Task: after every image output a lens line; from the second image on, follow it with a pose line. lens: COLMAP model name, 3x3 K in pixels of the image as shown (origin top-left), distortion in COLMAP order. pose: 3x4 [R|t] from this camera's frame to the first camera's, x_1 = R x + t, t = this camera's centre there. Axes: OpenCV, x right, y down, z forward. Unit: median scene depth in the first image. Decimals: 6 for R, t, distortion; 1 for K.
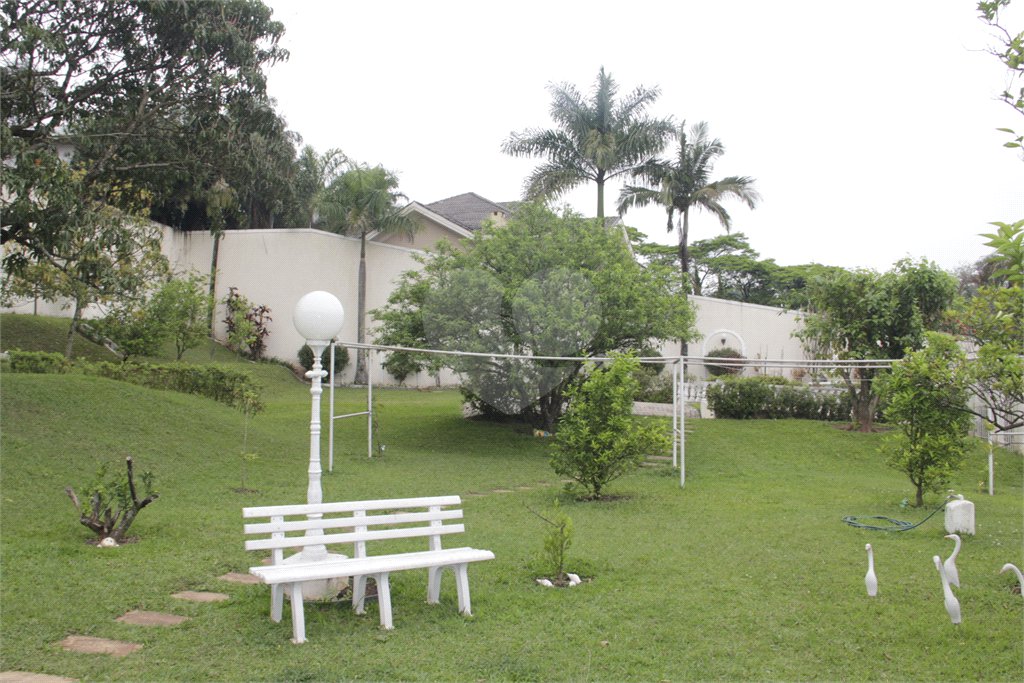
lens RADIAL K [[855.4, 0, 503.6], [0, 855.4, 346.7], [0, 0, 1]] dist [-0.138588, 0.089529]
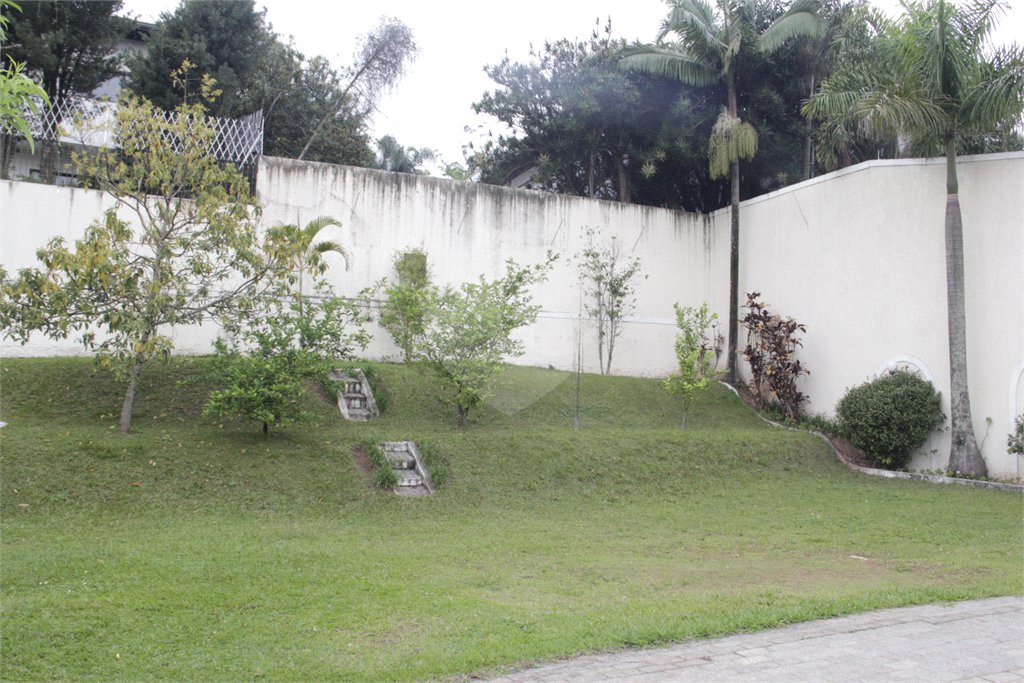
lens RADIAL K [[855.4, 0, 510.2], [0, 855.4, 342.7], [0, 0, 1]] dist [-0.138588, 0.089529]
pose [[0.495580, -0.072539, -0.865528, 0.094602], [0.023737, 0.997265, -0.069989, -0.000473], [0.868238, 0.014140, 0.495946, 0.596838]]
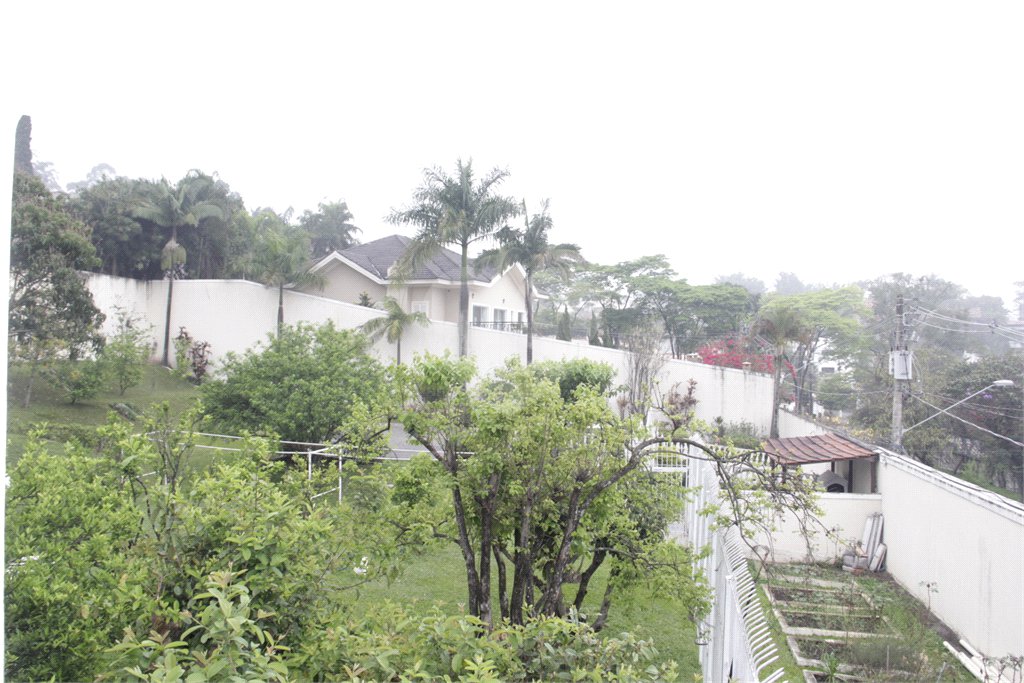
lens RADIAL K [[855.4, 0, 512.3], [0, 855.4, 343.7], [0, 0, 1]] dist [-0.138588, 0.089529]
pose [[0.998520, 0.006006, -0.054051, 0.252631], [-0.004088, 0.999360, 0.035526, -0.095410], [0.054230, -0.035253, 0.997906, -0.242848]]
